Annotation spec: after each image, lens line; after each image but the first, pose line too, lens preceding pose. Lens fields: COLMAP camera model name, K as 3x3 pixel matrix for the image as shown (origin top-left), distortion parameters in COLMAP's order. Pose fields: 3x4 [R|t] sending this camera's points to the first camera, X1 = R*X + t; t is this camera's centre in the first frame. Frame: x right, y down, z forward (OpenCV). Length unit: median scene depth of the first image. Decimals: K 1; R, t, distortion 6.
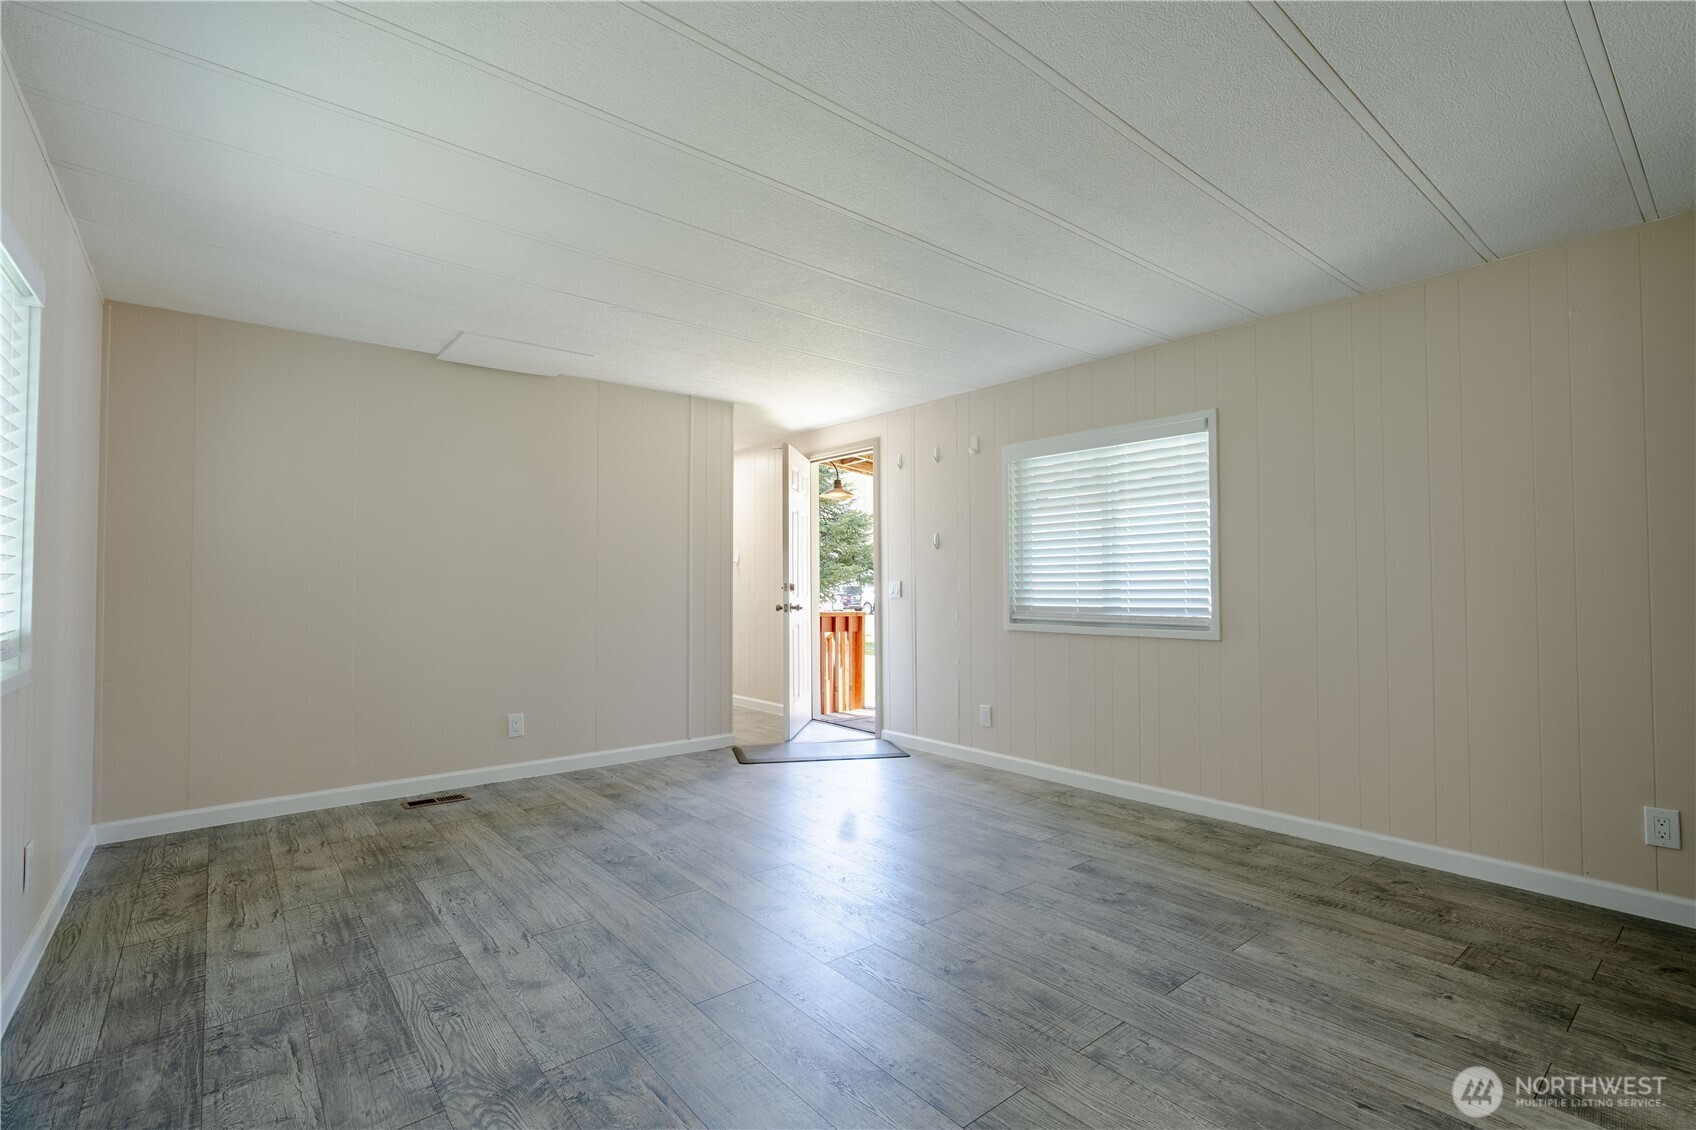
lens RADIAL K [[776.9, 0, 850.5], [0, 776.9, 571.6], [0, 0, 1]] dist [-0.019788, 0.005431]
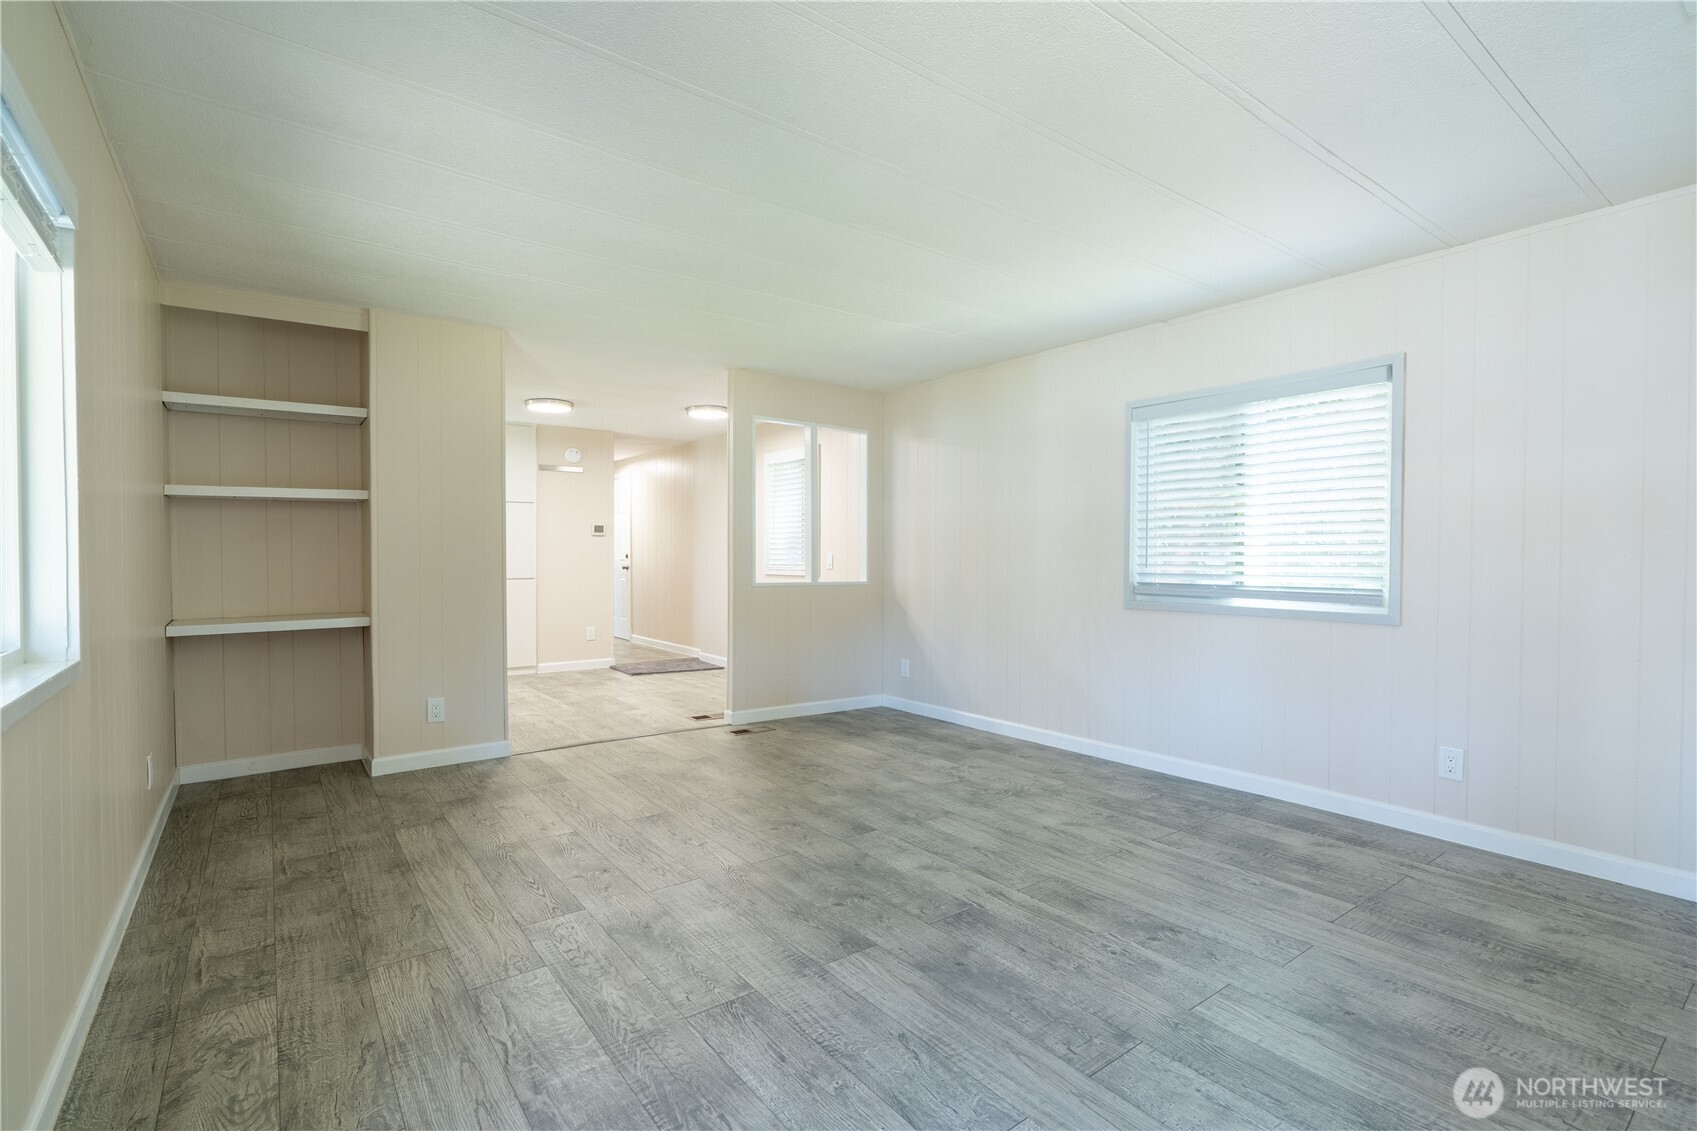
lens RADIAL K [[777.3, 0, 850.4], [0, 777.3, 577.2], [0, 0, 1]] dist [-0.019788, 0.005431]
pose [[-0.999056, -0.004105, 0.043236, -0.032264], [-0.003672, 0.999942, 0.010083, 0.027876], [-0.043275, 0.009915, -0.999014, 1.892669]]
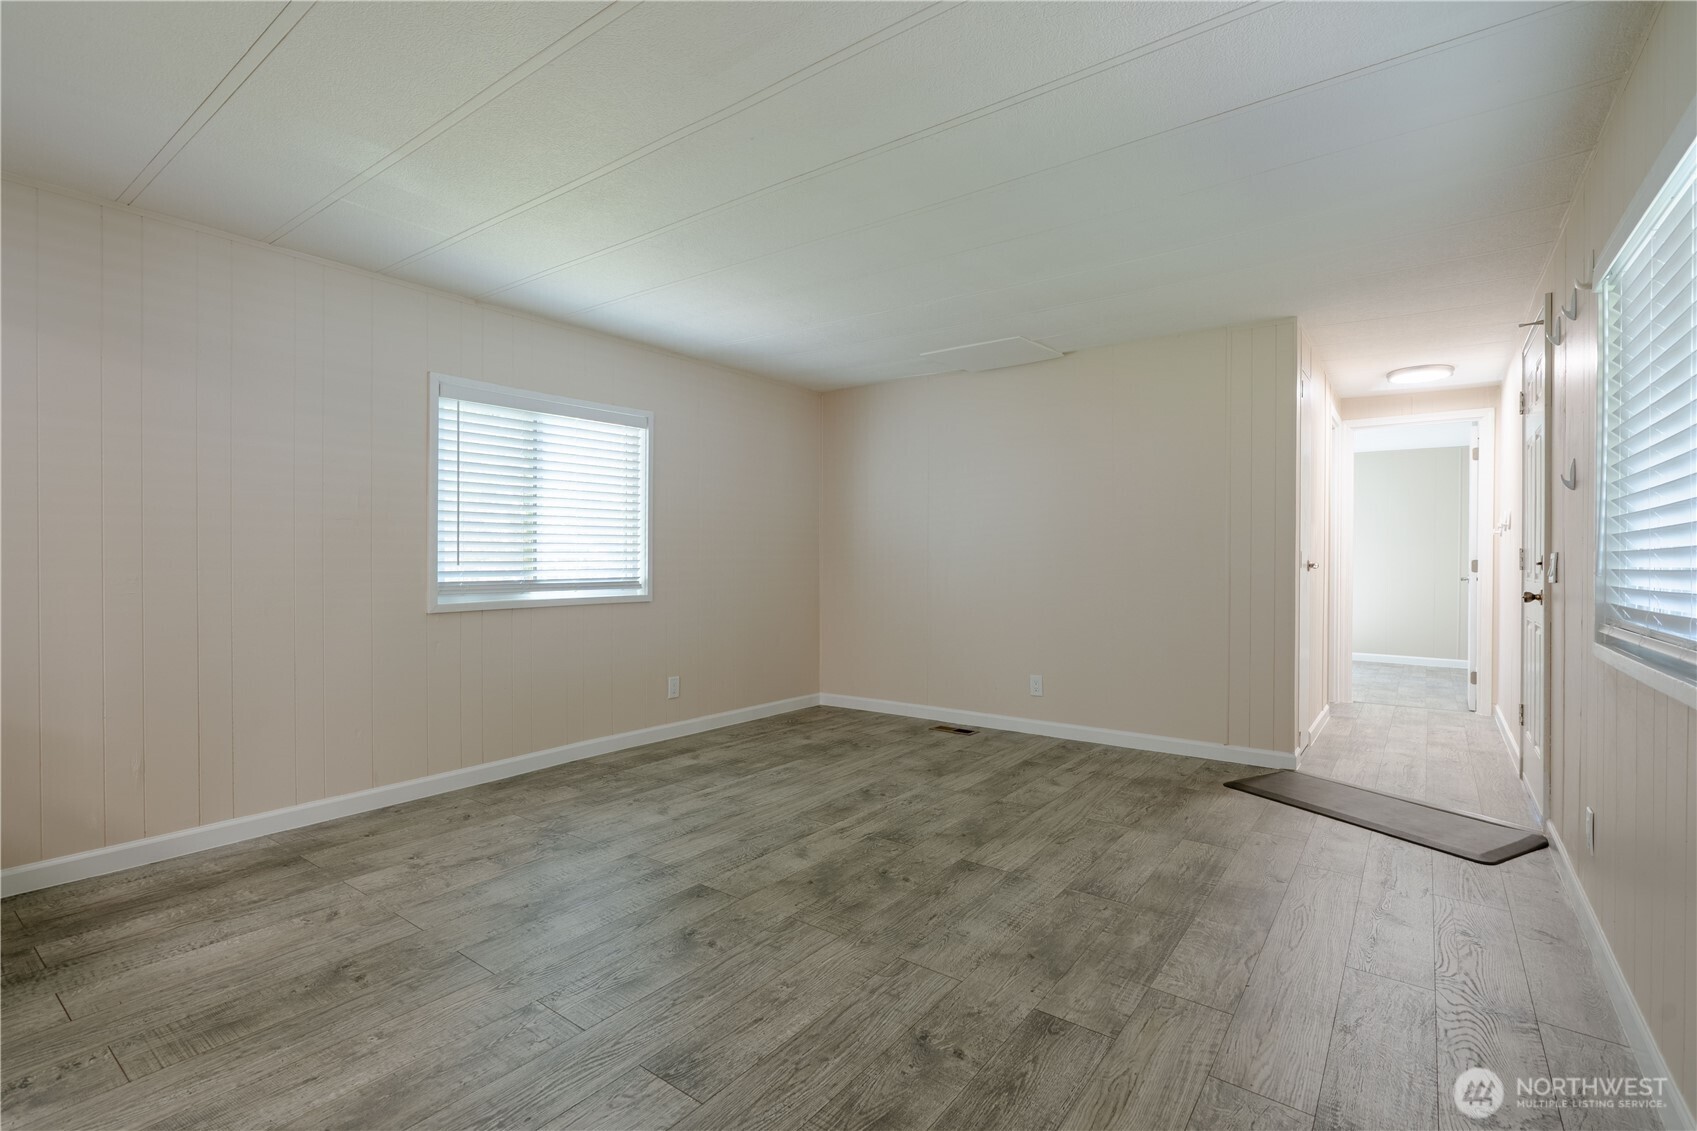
lens RADIAL K [[777.3, 0, 843.6], [0, 777.3, 558.7], [0, 0, 1]] dist [-0.019788, 0.005431]
pose [[0.230091, 0.001165, -0.973169, 0.901736], [0.014445, 0.999885, 0.004612, 0.014222], [0.973062, -0.015118, 0.230047, 0.748817]]
